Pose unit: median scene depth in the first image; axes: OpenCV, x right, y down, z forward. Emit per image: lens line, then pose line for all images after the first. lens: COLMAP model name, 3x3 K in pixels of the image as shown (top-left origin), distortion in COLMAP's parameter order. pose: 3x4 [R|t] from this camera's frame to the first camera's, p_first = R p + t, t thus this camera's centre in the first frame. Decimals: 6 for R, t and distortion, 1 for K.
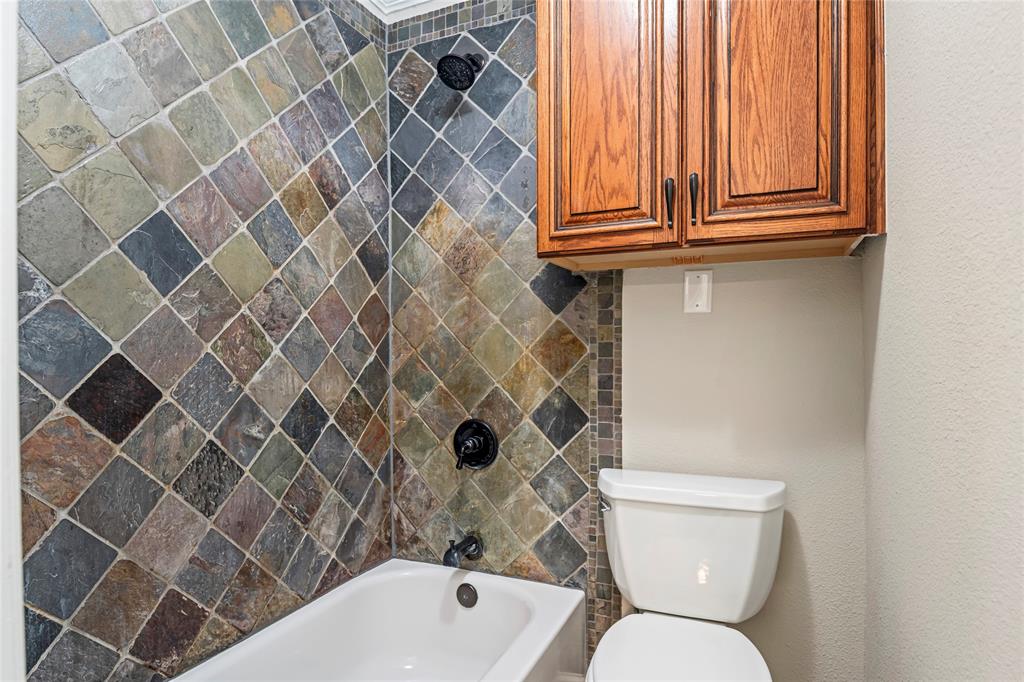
lens RADIAL K [[559.6, 0, 506.0], [0, 559.6, 360.2], [0, 0, 1]] dist [-0.001507, -0.005542]
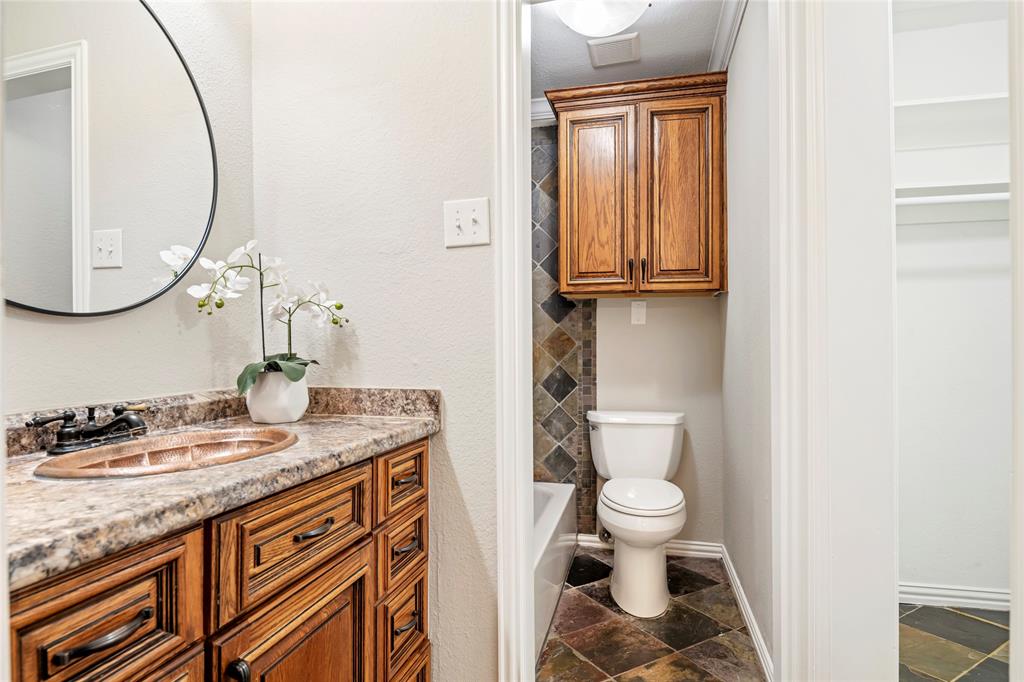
lens RADIAL K [[559.6, 0, 511.3], [0, 559.6, 344.8], [0, 0, 1]] dist [-0.001507, -0.005542]
pose [[0.980415, -0.001210, 0.196938, -0.457608], [0.003521, 0.999929, -0.011380, 0.002759], [-0.196911, 0.011851, 0.980350, -0.766173]]
